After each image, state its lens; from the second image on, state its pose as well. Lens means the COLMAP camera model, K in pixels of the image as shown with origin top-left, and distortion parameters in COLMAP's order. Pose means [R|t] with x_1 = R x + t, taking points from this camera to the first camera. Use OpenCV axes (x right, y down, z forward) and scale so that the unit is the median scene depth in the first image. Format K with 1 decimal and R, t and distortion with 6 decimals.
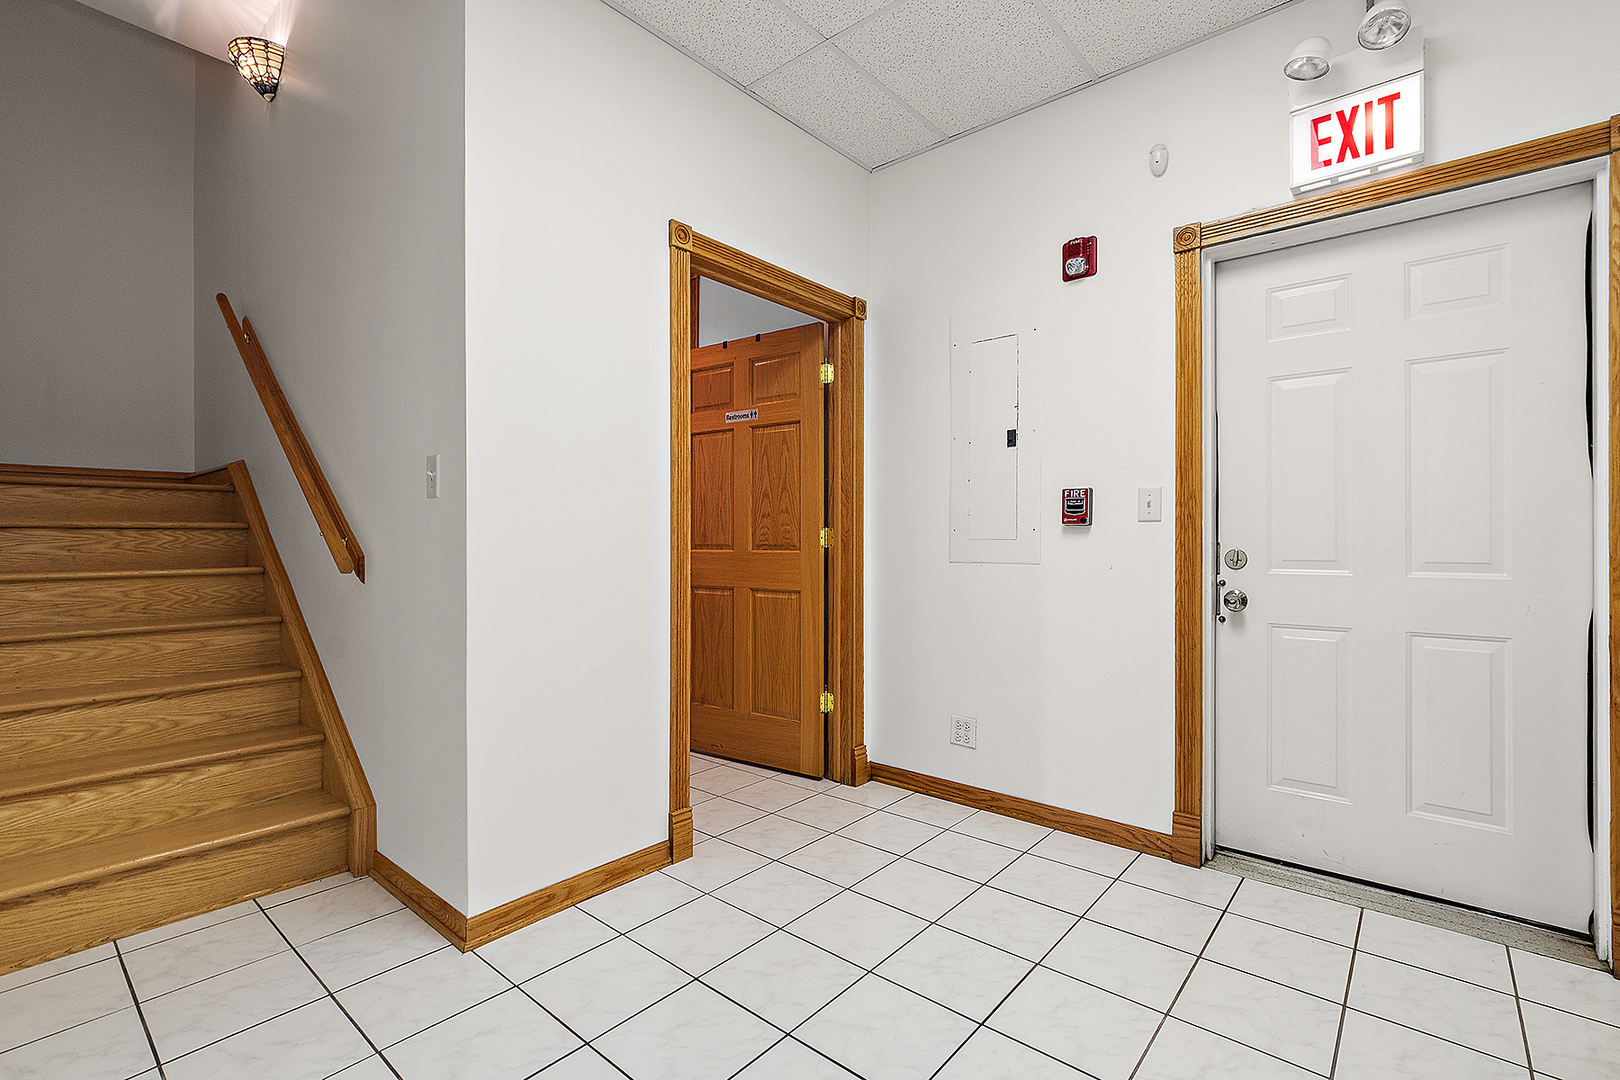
lens RADIAL K [[732.5, 0, 812.5], [0, 732.5, 537.7], [0, 0, 1]] dist [-0.001544, 0.001458]
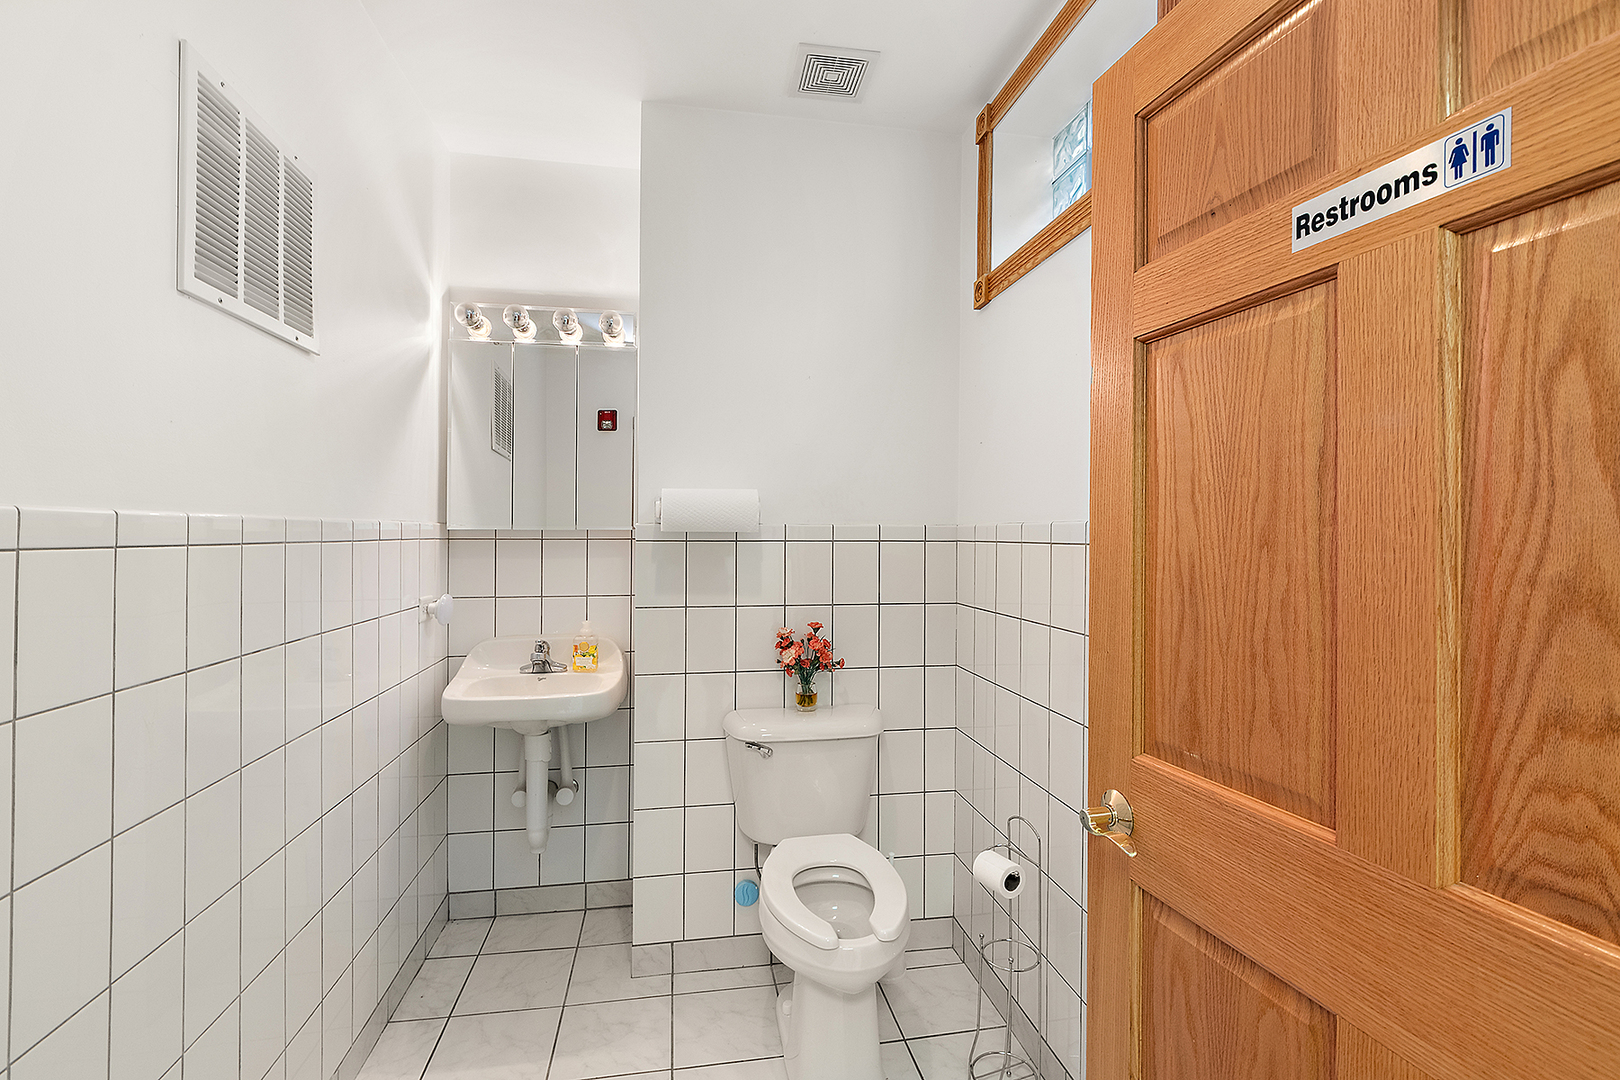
lens RADIAL K [[732.5, 0, 804.1], [0, 732.5, 525.5], [0, 0, 1]] dist [-0.001544, 0.001458]
pose [[0.766193, 0.001904, -0.642608, -0.088816], [-0.005710, 0.999976, -0.003846, -0.071260], [0.642585, 0.006616, 0.766186, 0.733815]]
